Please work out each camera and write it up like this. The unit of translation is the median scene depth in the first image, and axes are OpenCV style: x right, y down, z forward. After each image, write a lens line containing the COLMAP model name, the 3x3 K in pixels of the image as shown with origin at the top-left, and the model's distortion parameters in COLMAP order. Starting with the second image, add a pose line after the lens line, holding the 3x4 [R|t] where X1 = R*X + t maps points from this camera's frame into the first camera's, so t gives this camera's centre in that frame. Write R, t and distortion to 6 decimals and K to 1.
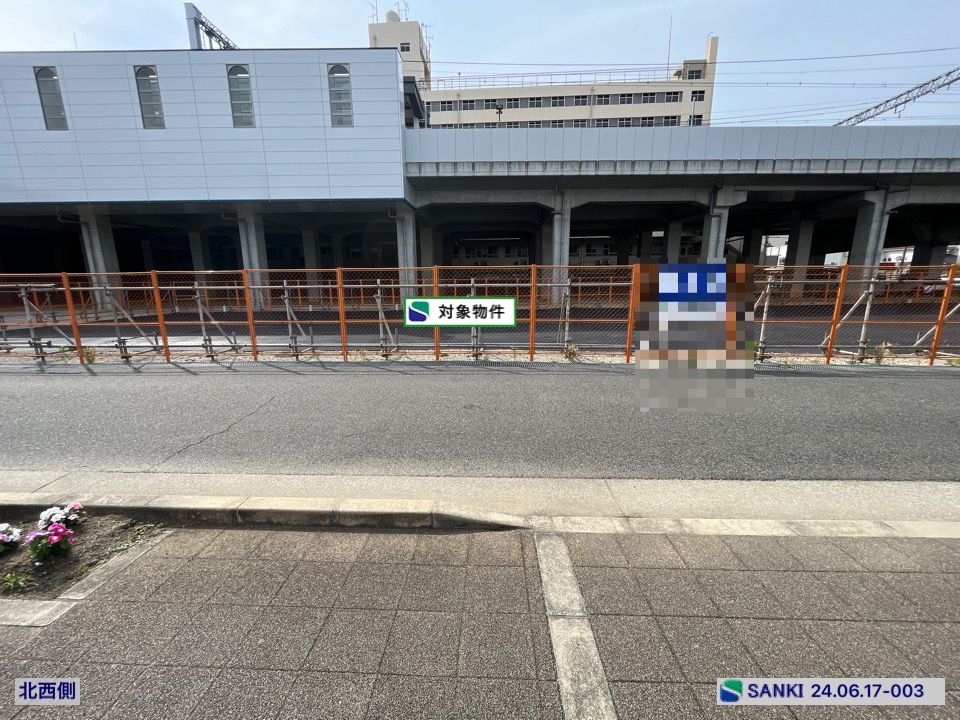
lens RADIAL K [[387.8, 0, 476.1], [0, 387.8, 362.7], [0, 0, 1]] dist [-0.003497, 0.000483]
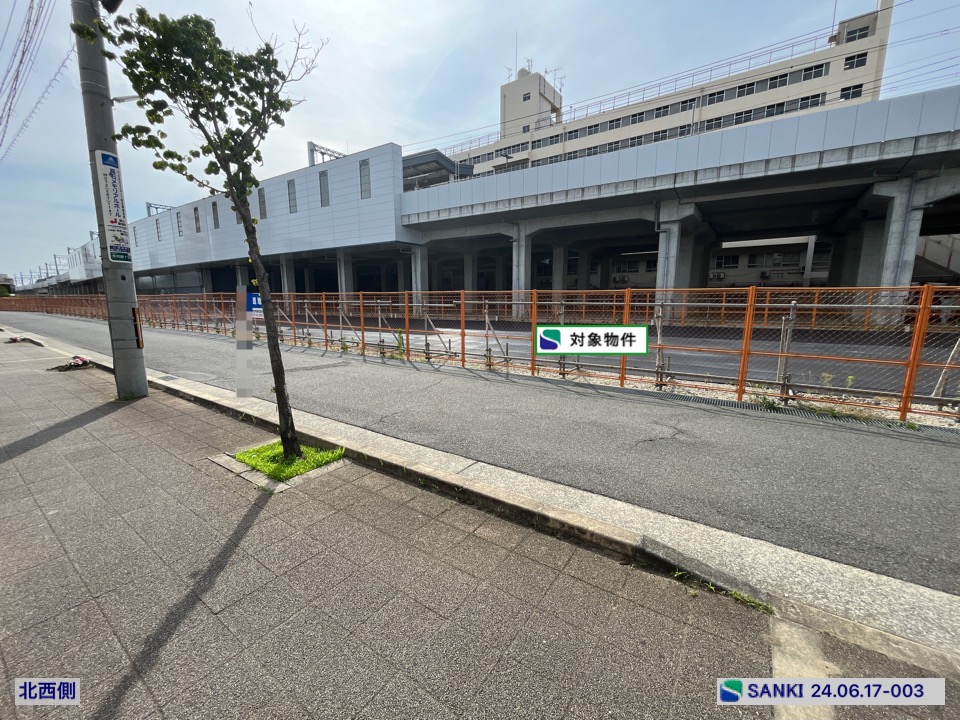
lens RADIAL K [[387.8, 0, 476.1], [0, 387.8, 362.6], [0, 0, 1]] dist [-0.003497, 0.000483]
pose [[0.842304, 0.095552, -0.530465, 0.857833], [-0.114231, 0.993451, -0.002435, -0.002658], [0.526759, 0.062646, 0.847703, -0.038705]]
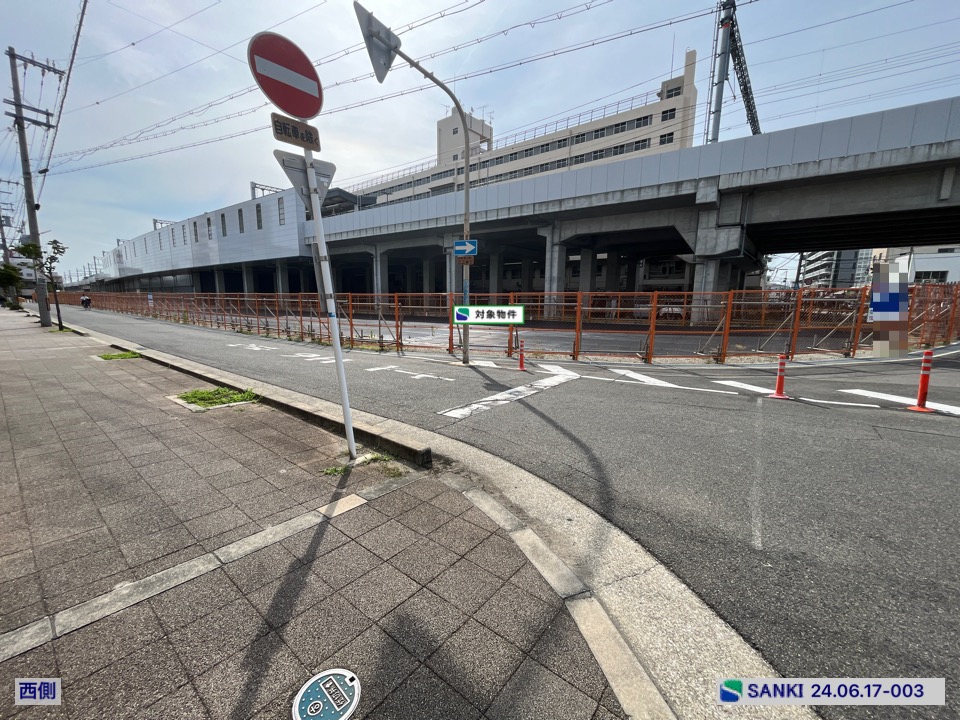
lens RADIAL K [[387.8, 0, 476.0], [0, 387.8, 362.0], [0, 0, 1]] dist [-0.003497, 0.000483]
pose [[0.807184, 0.111866, -0.579603, 1.753318], [-0.135802, 0.990734, 0.002092, -0.003478], [0.574466, 0.077022, 0.814896, -0.075869]]
